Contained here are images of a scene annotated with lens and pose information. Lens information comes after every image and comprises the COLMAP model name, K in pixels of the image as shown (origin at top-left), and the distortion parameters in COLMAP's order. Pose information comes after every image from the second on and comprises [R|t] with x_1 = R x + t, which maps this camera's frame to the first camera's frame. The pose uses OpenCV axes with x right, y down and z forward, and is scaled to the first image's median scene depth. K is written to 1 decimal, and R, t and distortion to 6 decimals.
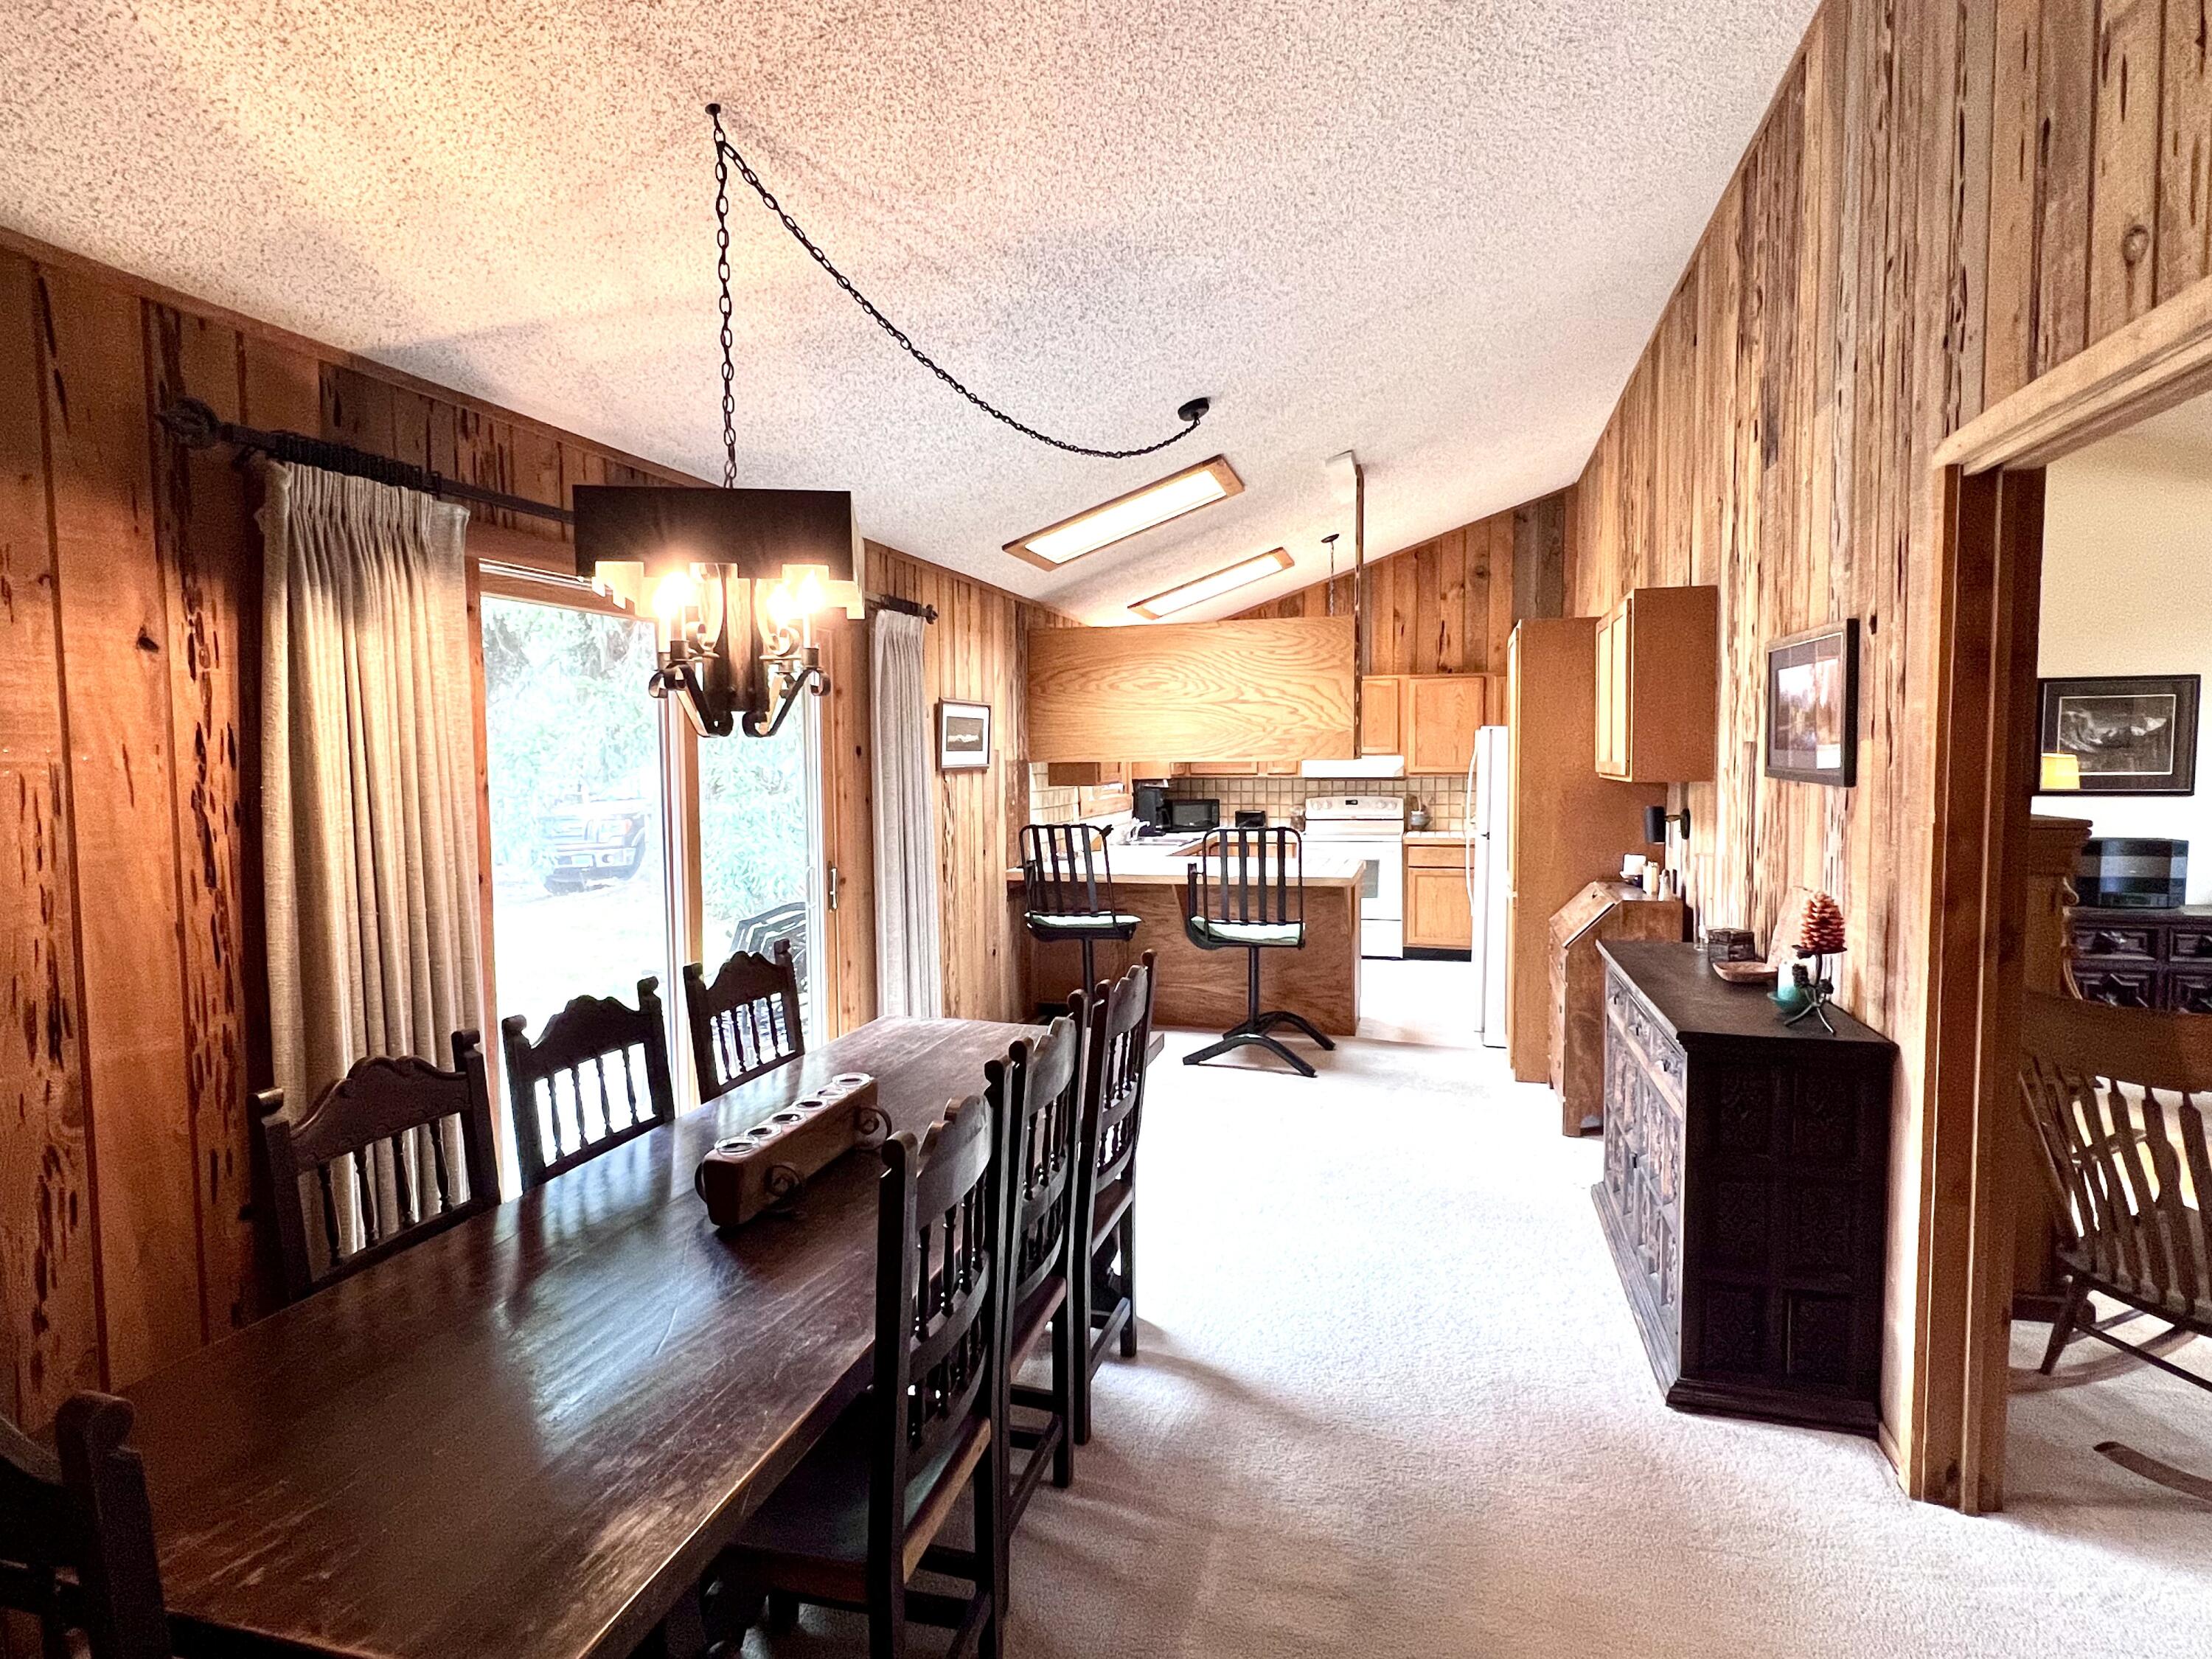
lens RADIAL K [[1176.3, 0, 1096.1], [0, 1176.3, 831.0], [0, 0, 1]] dist [0.008351, -0.002088]
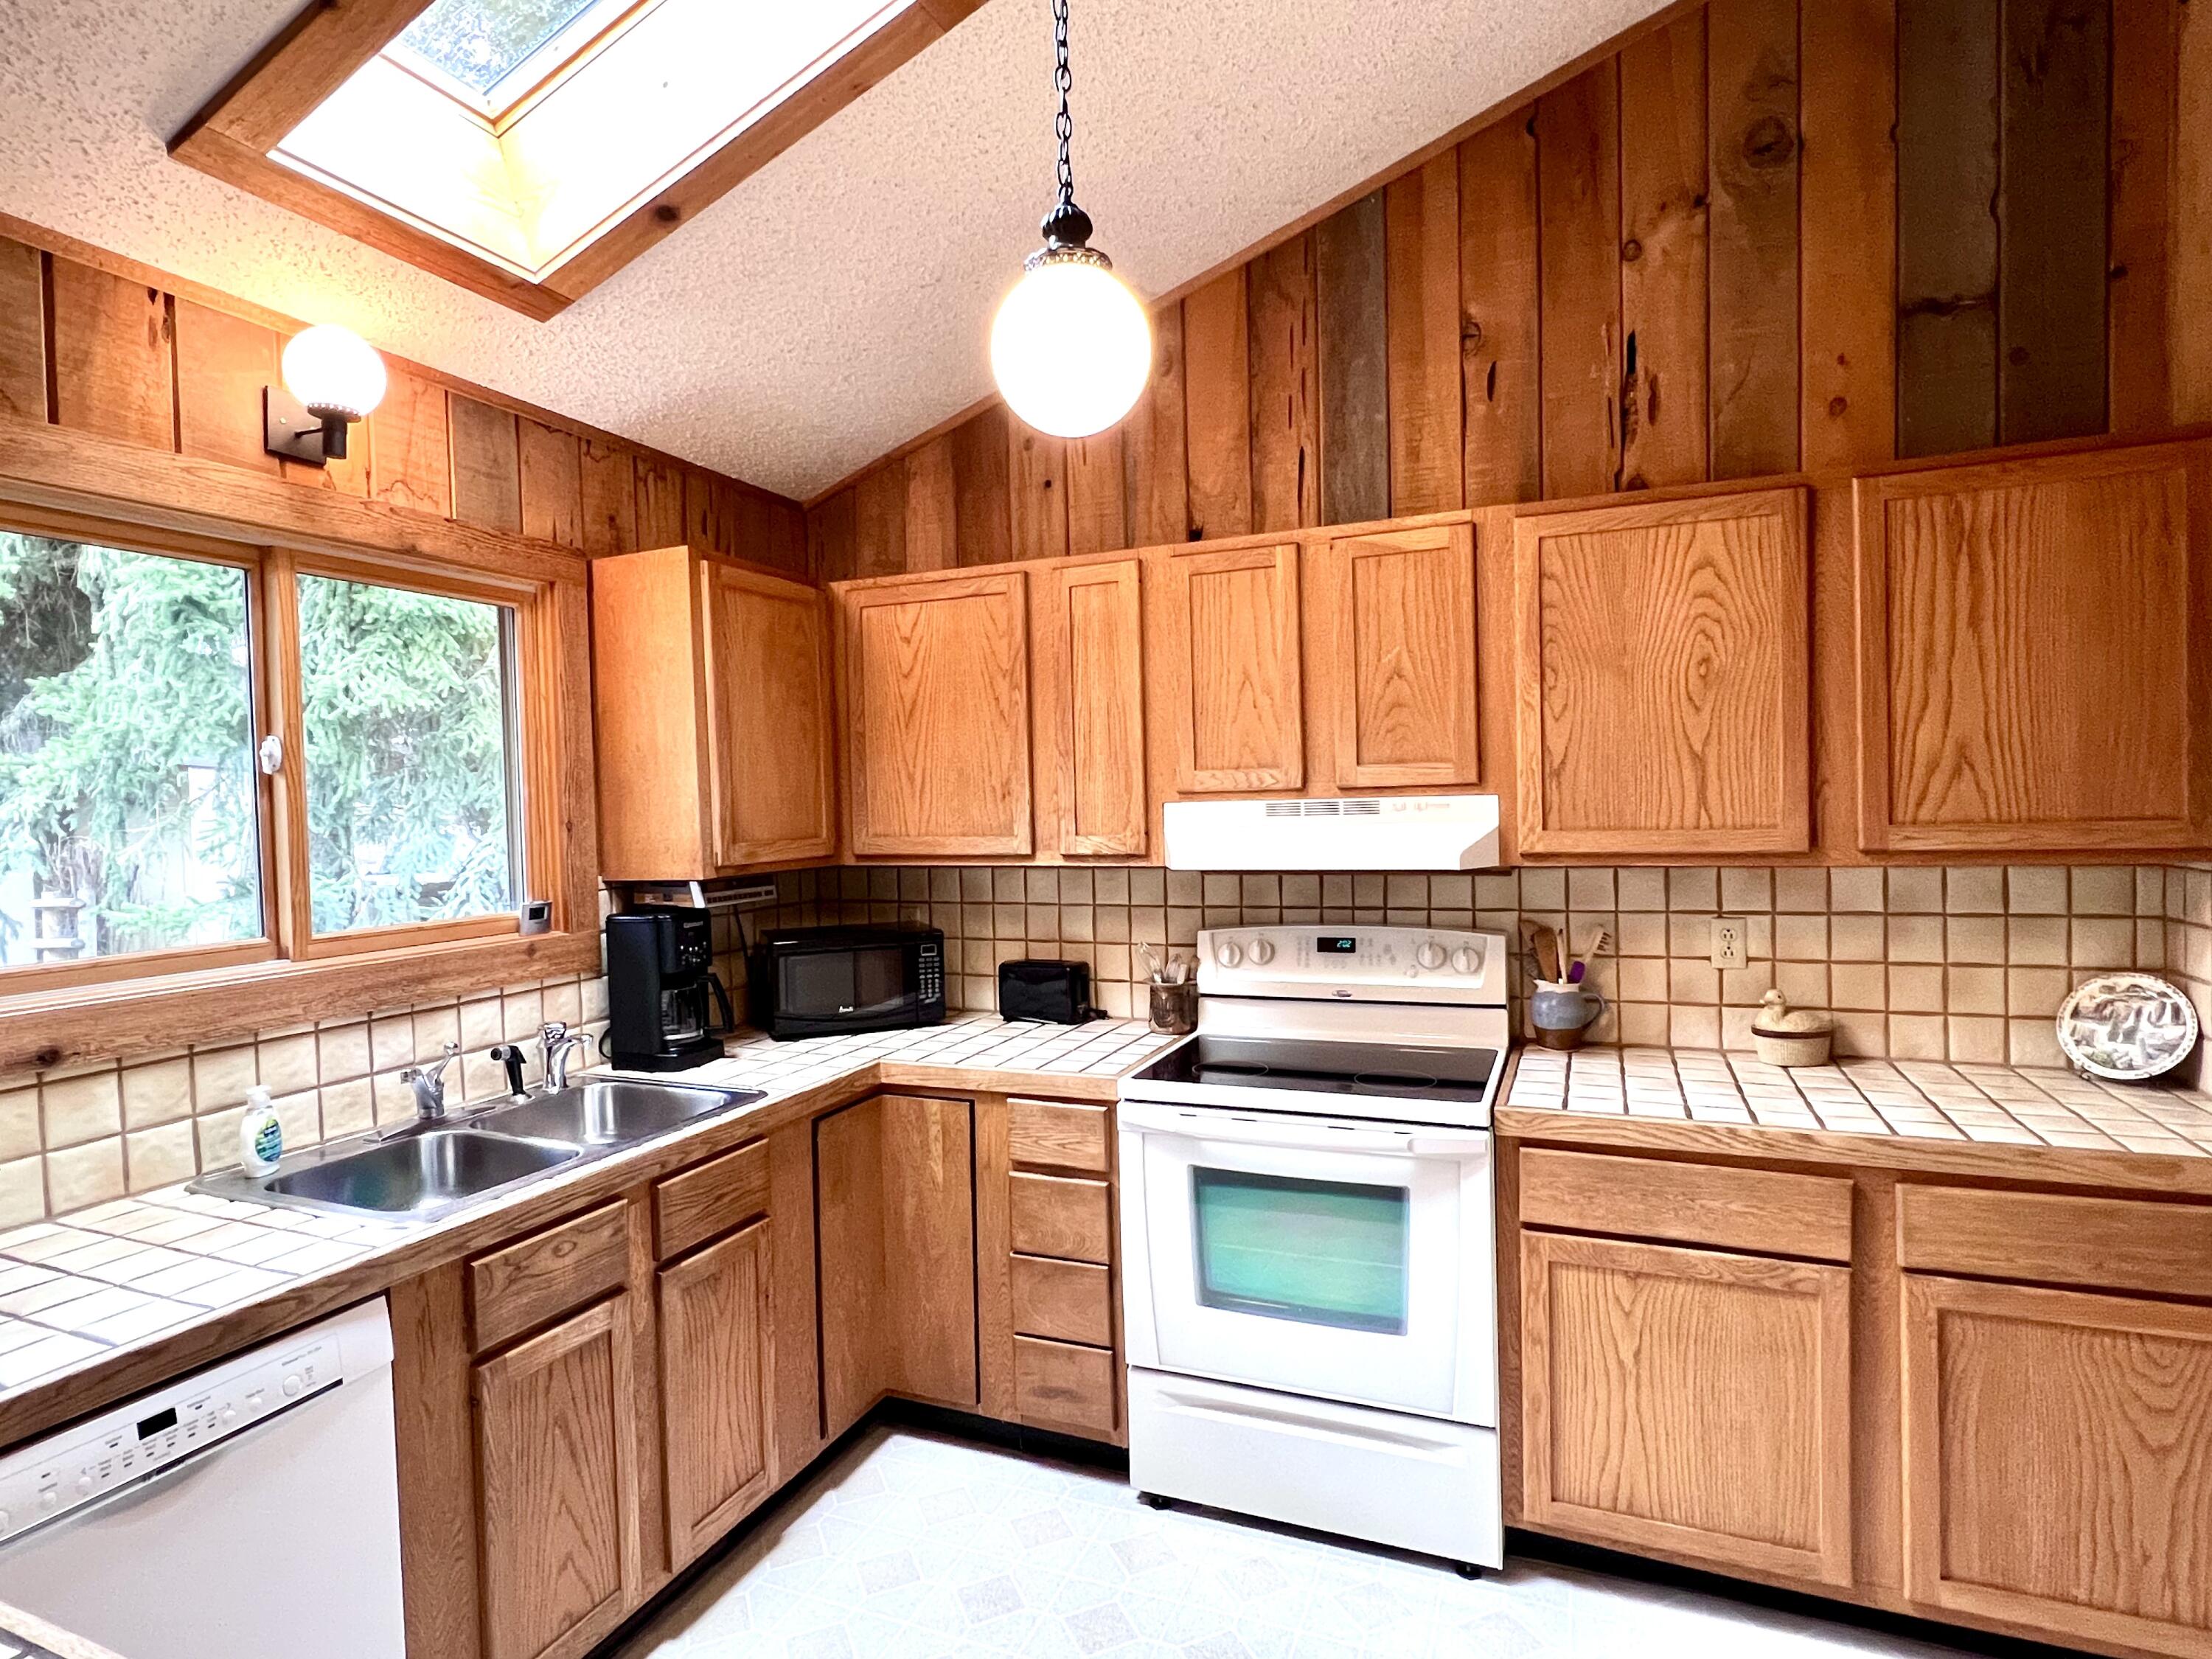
lens RADIAL K [[1176.3, 0, 1100.9], [0, 1176.3, 829.5], [0, 0, 1]] dist [0.008351, -0.002088]
pose [[0.993019, -0.011969, -0.117344, 0.195210], [0.007657, 0.999281, -0.037132, -0.044524], [0.117704, 0.035974, 0.992397, 0.692857]]
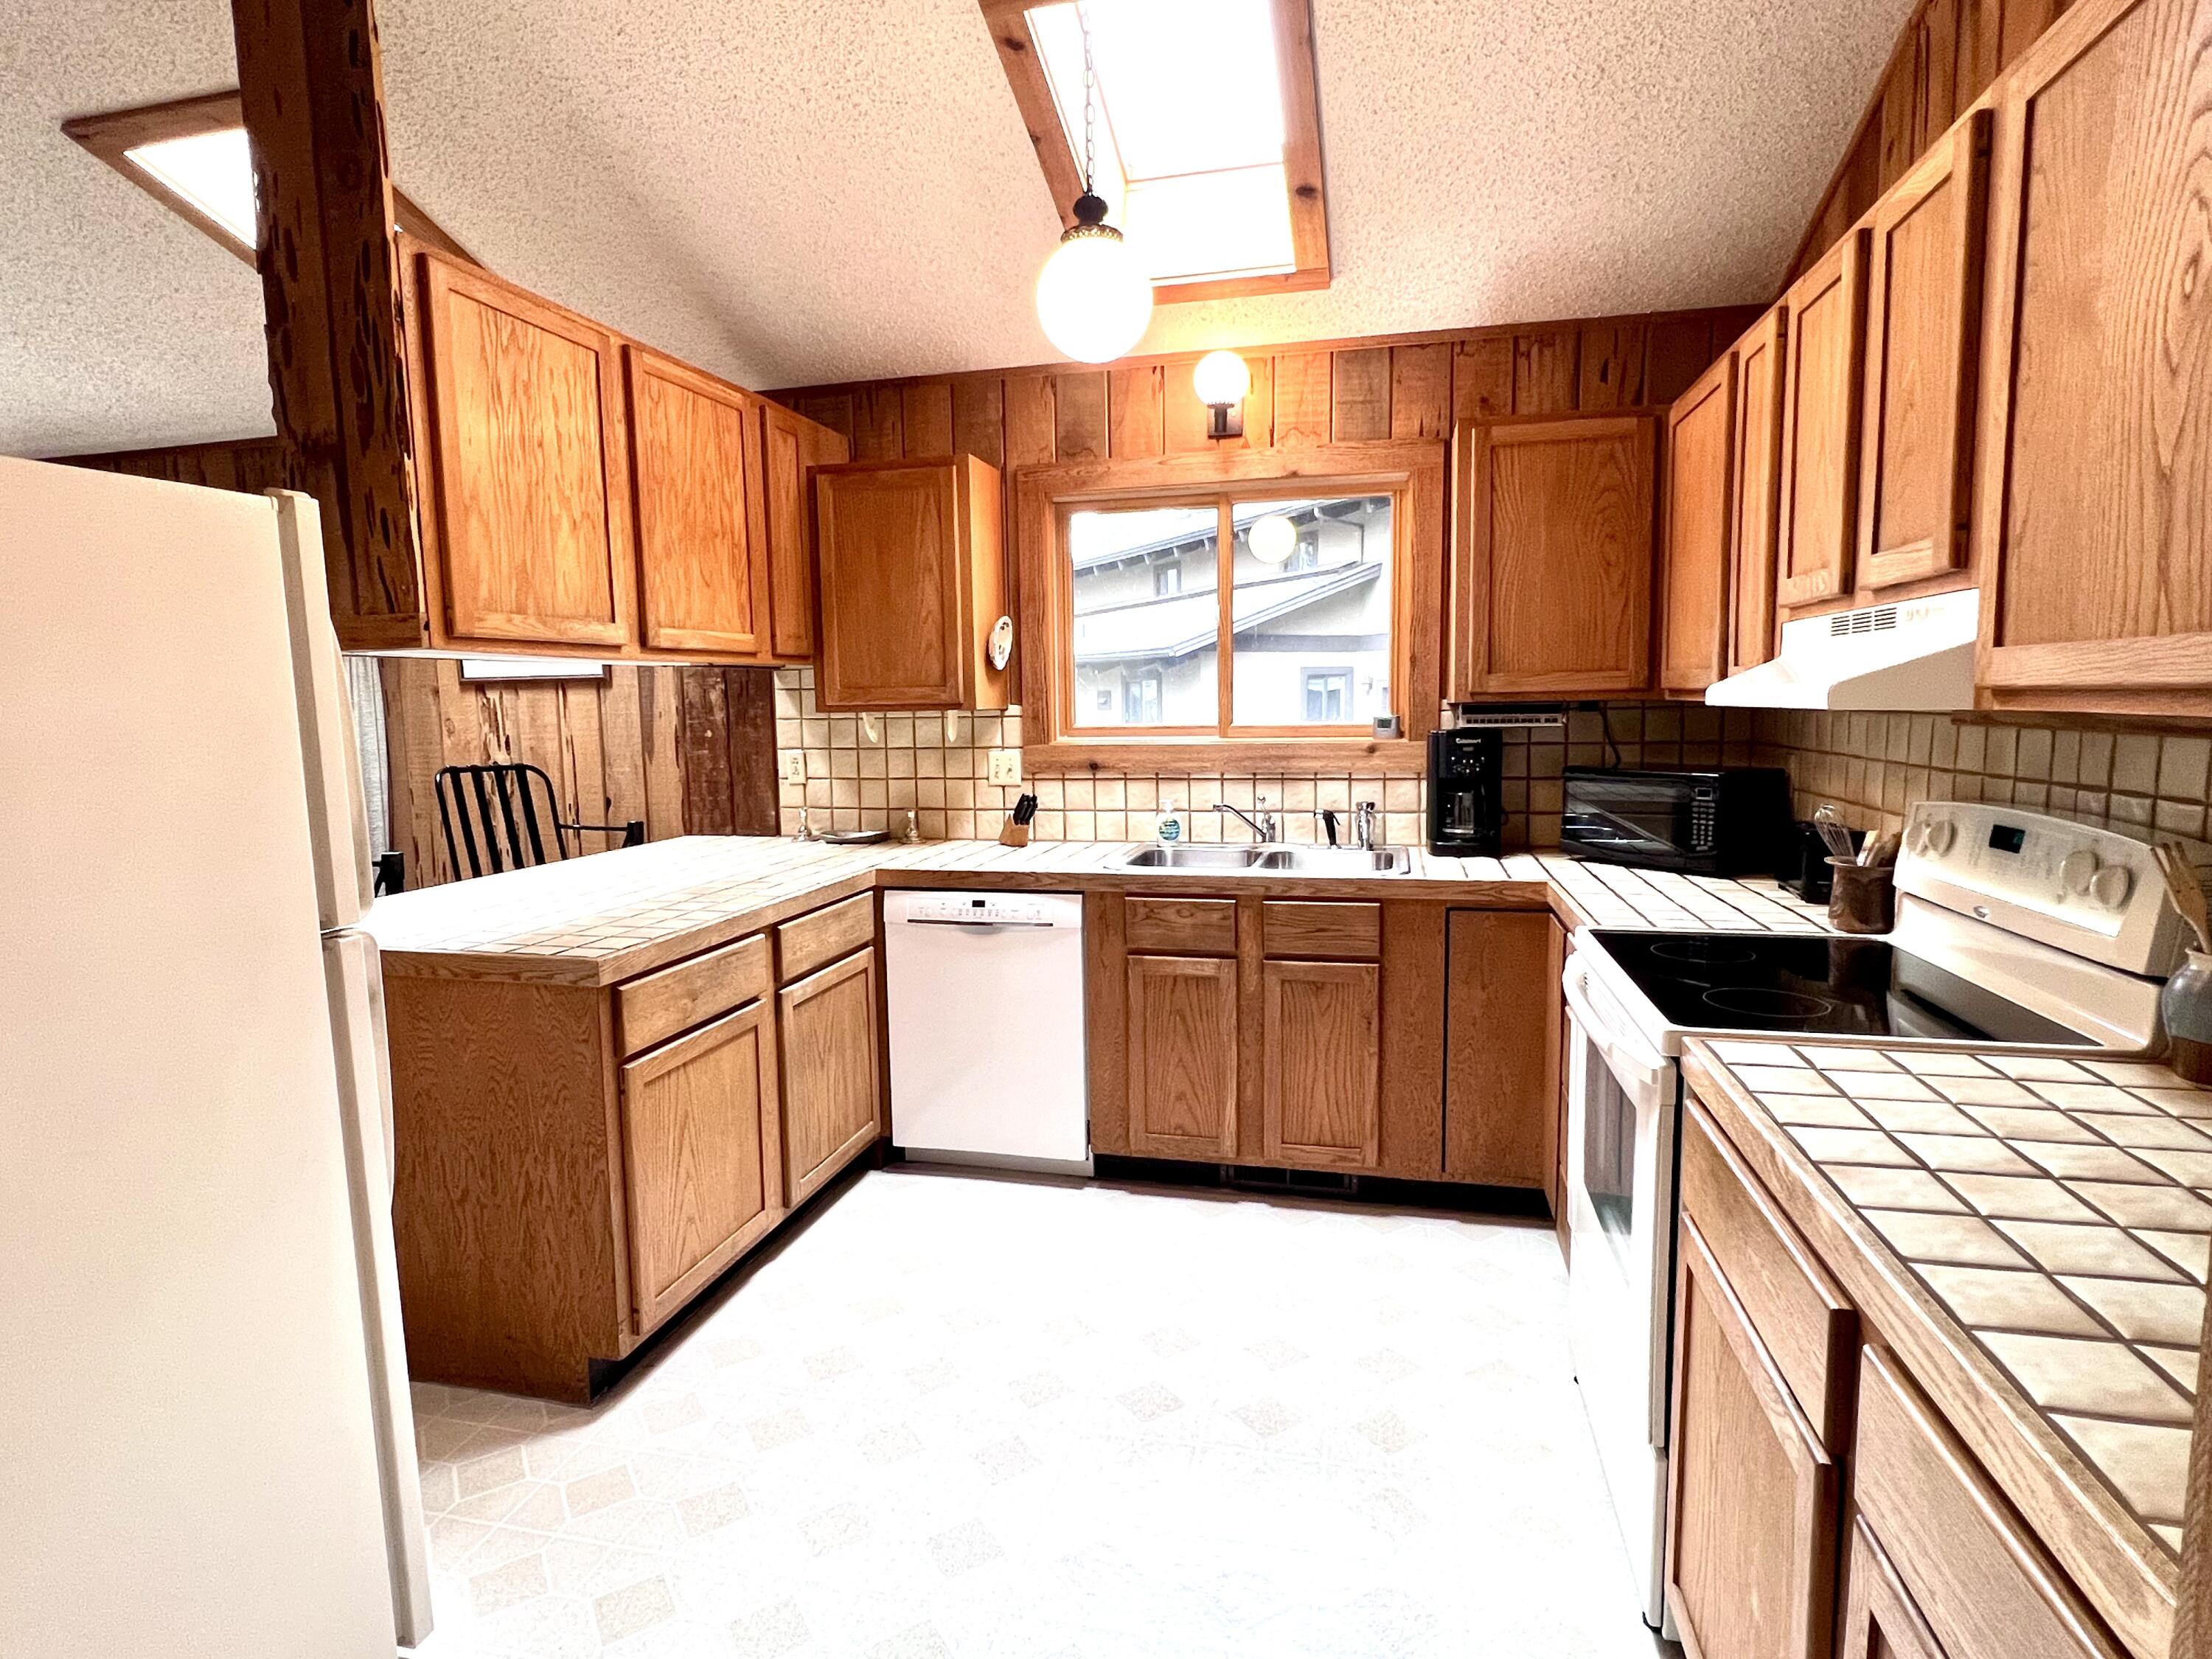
lens RADIAL K [[1176.3, 0, 1082.0], [0, 1176.3, 826.3], [0, 0, 1]] dist [0.008351, -0.002088]
pose [[0.034354, 0.117335, -0.992498, 0.415600], [-0.050500, 0.992019, 0.115530, -0.041996], [0.998133, 0.046153, 0.040005, 0.849434]]
